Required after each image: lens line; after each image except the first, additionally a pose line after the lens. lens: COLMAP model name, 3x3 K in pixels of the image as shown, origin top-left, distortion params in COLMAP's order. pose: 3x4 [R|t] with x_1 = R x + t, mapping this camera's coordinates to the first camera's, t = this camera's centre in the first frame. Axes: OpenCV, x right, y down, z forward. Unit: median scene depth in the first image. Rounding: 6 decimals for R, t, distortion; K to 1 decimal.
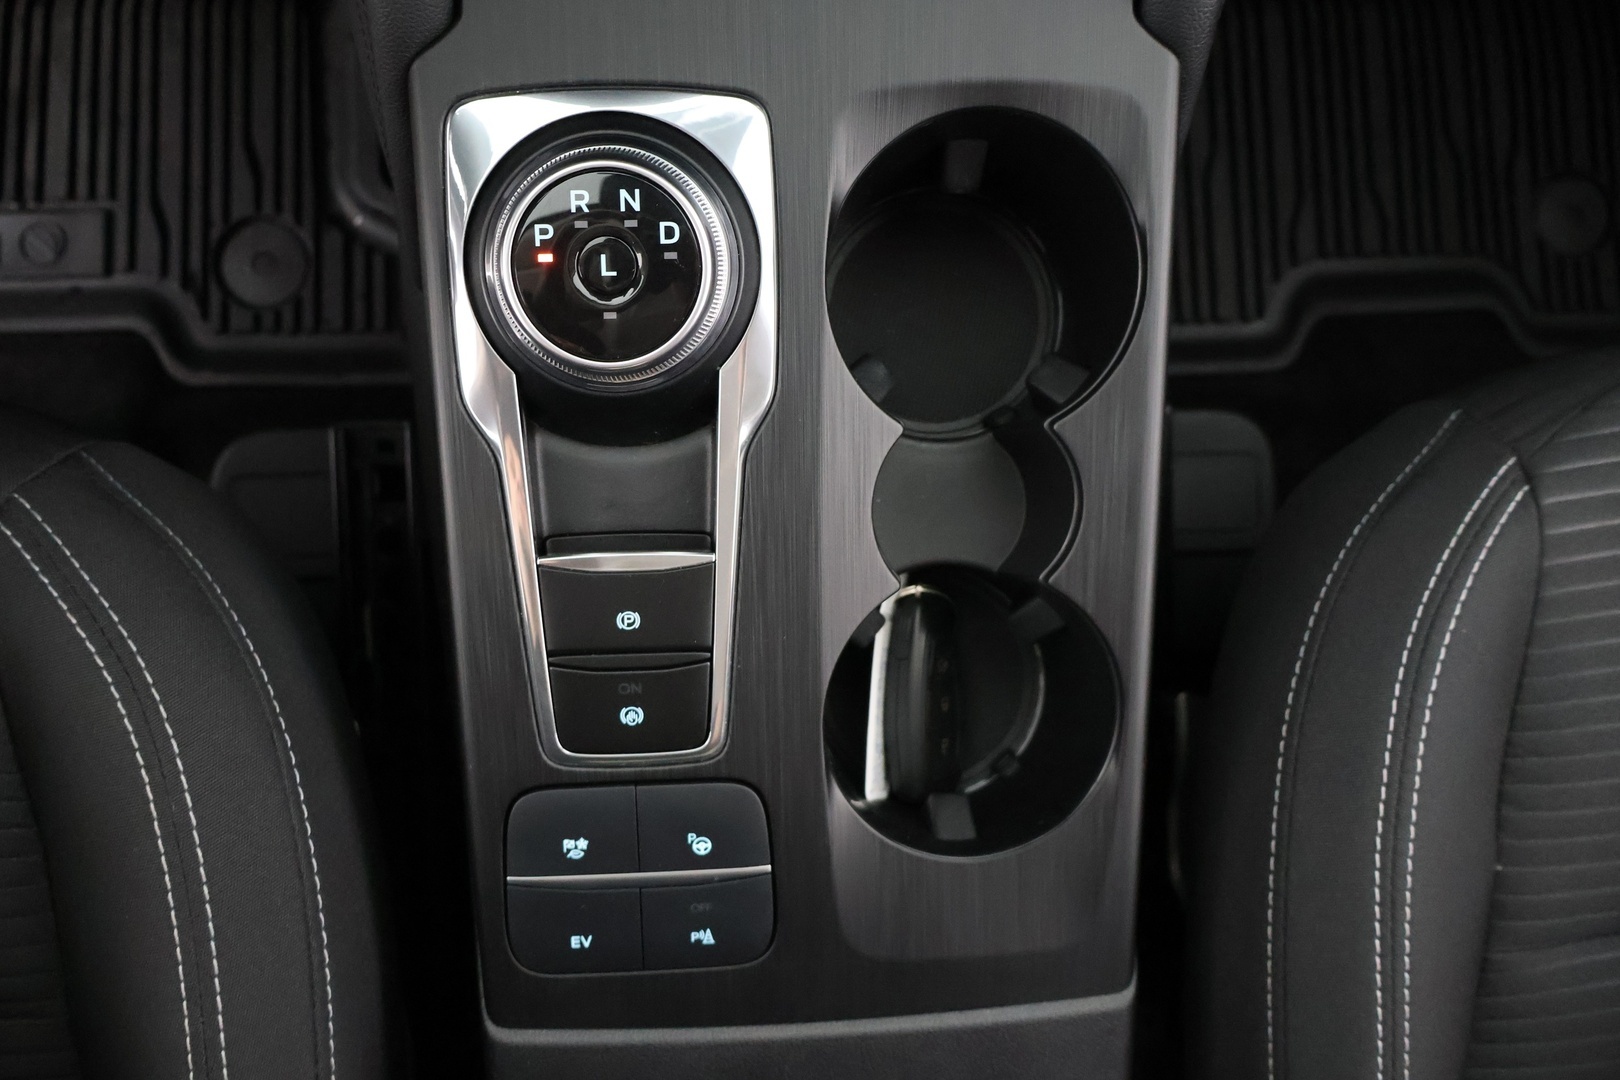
lens RADIAL K [[1405.4, 0, 810.0], [0, 1405.4, 540.0], [0, 0, 1]] dist [0.001269, -0.010849]
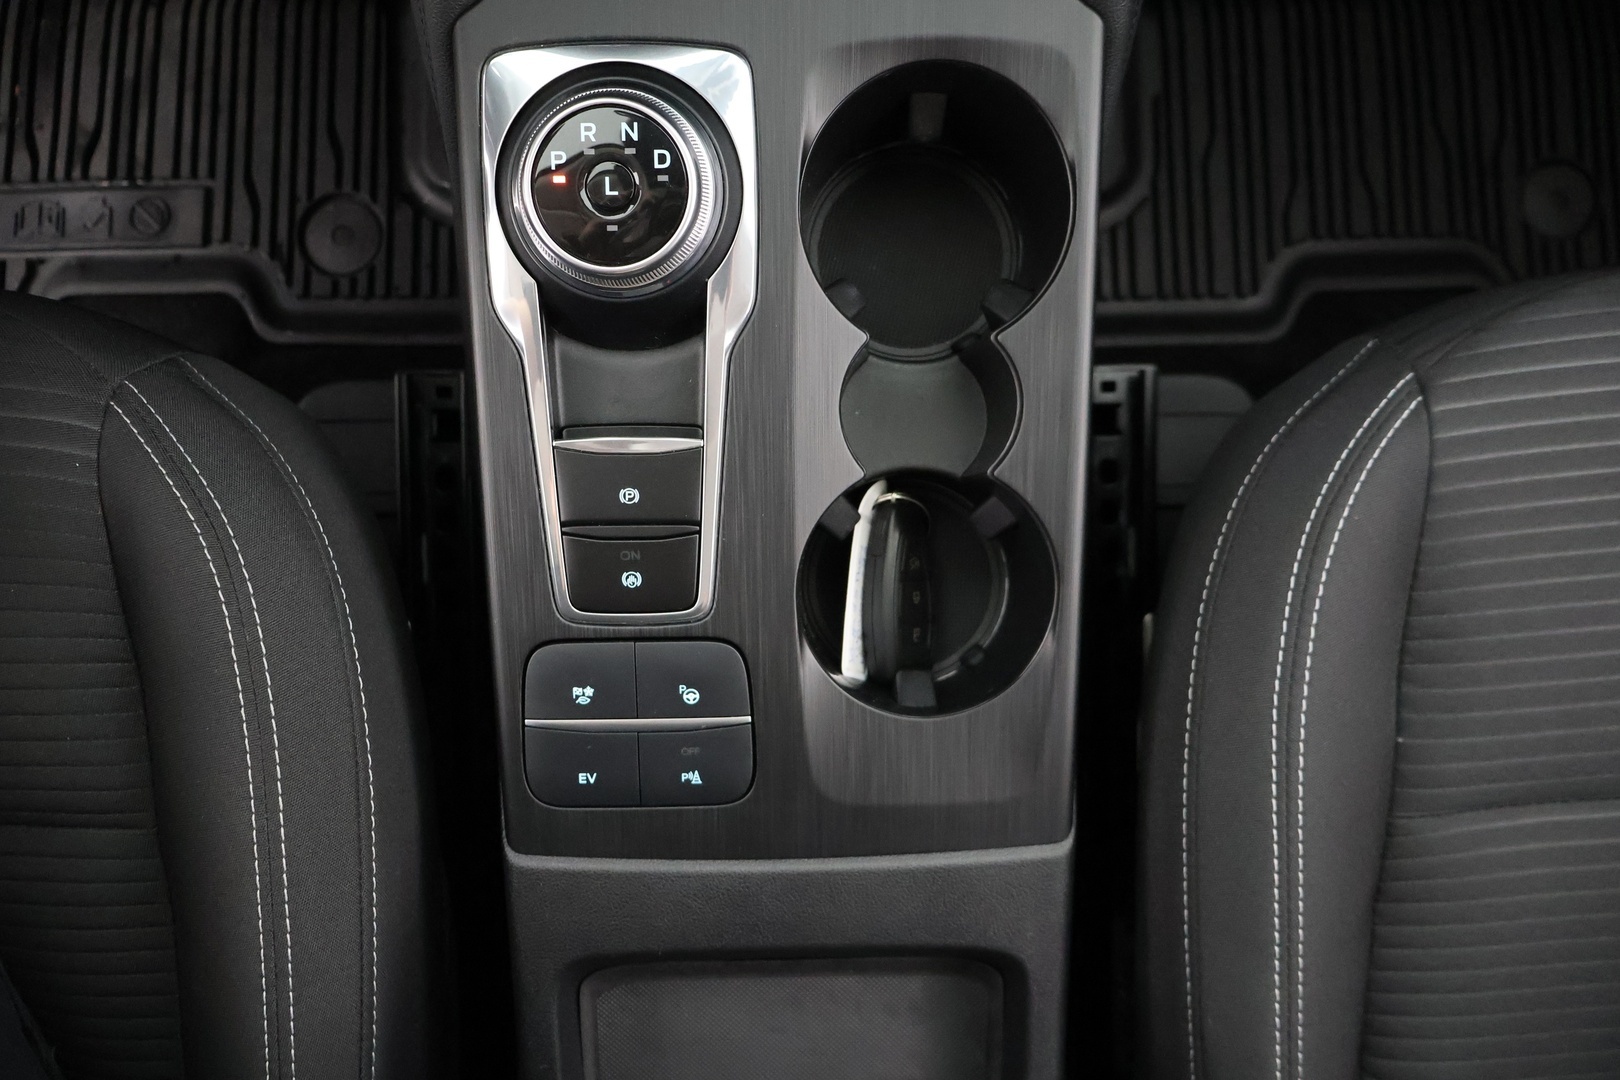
lens RADIAL K [[1405.4, 0, 810.0], [0, 1405.4, 540.0], [0, 0, 1]] dist [0.001269, -0.010849]
pose [[0.998442, 0.015285, -0.053666, 0.081873], [-0.016480, 0.999624, -0.021897, 0.112223], [0.053311, 0.022748, 0.998319, -0.159330]]
